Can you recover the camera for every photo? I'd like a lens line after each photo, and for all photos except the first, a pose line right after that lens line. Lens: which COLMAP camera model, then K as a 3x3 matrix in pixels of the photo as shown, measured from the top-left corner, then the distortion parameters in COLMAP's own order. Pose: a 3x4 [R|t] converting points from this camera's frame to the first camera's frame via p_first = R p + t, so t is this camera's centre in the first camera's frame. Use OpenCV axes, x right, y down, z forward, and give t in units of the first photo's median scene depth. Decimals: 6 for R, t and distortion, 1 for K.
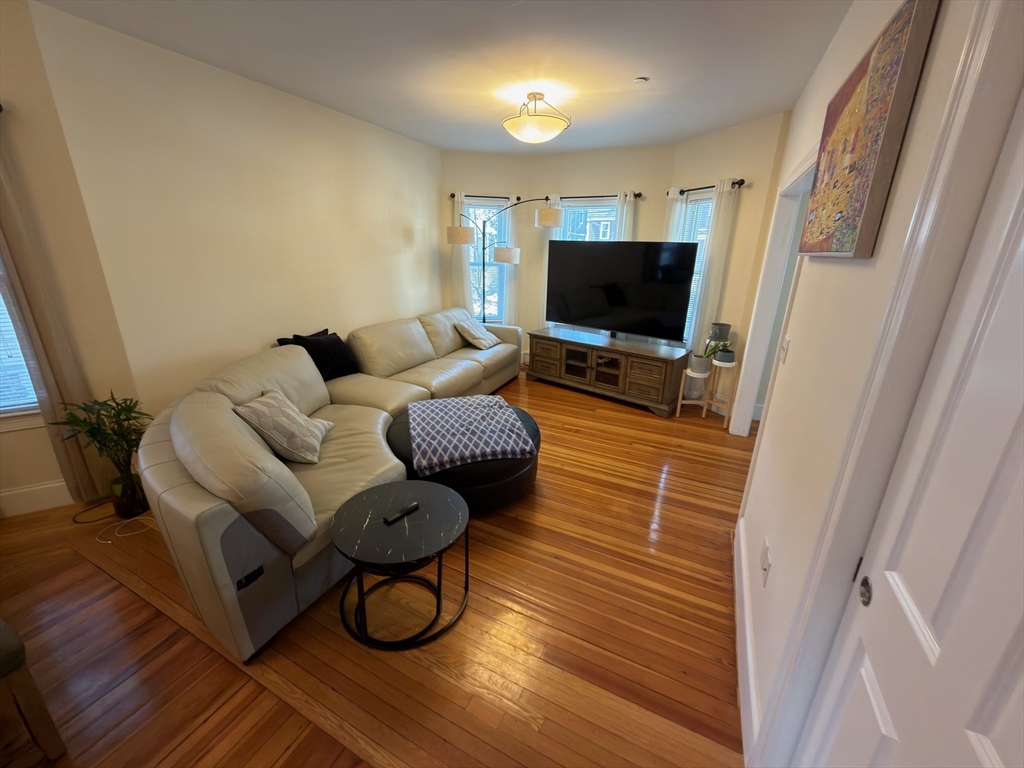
lens RADIAL K [[406.3, 0, 509.3], [0, 406.3, 382.4], [0, 0, 1]] dist [-0.000855, -0.000169]
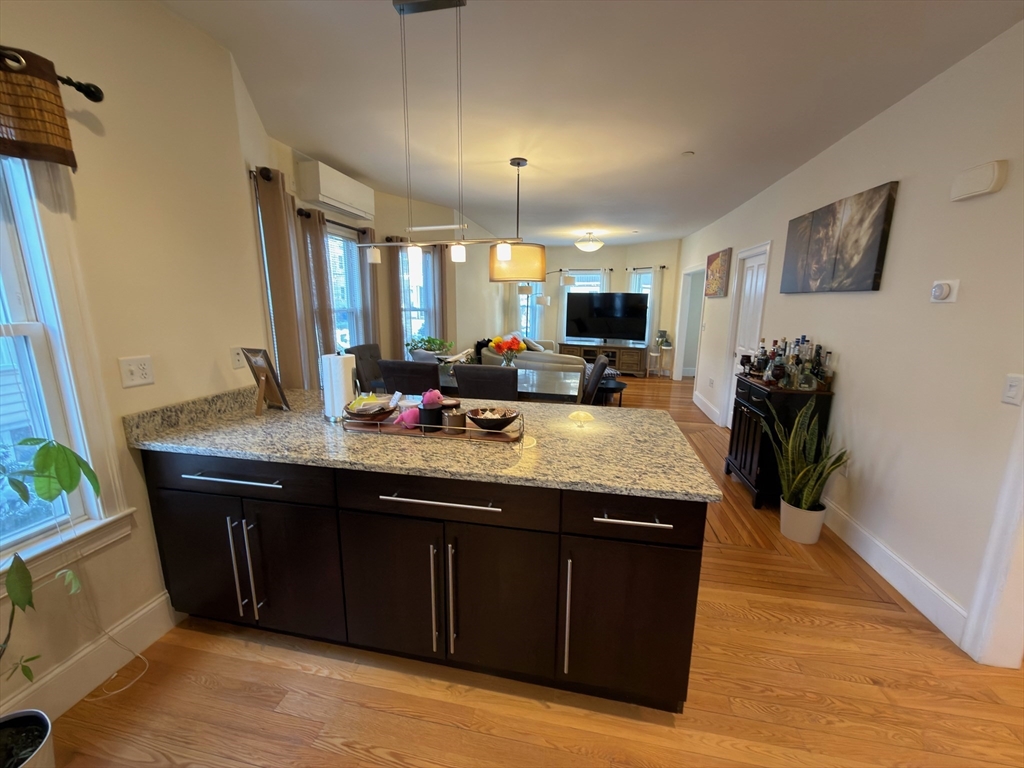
lens RADIAL K [[406.3, 0, 509.3], [0, 406.3, 382.4], [0, 0, 1]] dist [-0.000855, -0.000169]
pose [[0.963455, -0.063119, 0.260327, -0.746056], [0.092798, 0.990309, -0.103329, 0.246662], [-0.251282, 0.123711, 0.959976, -0.730128]]
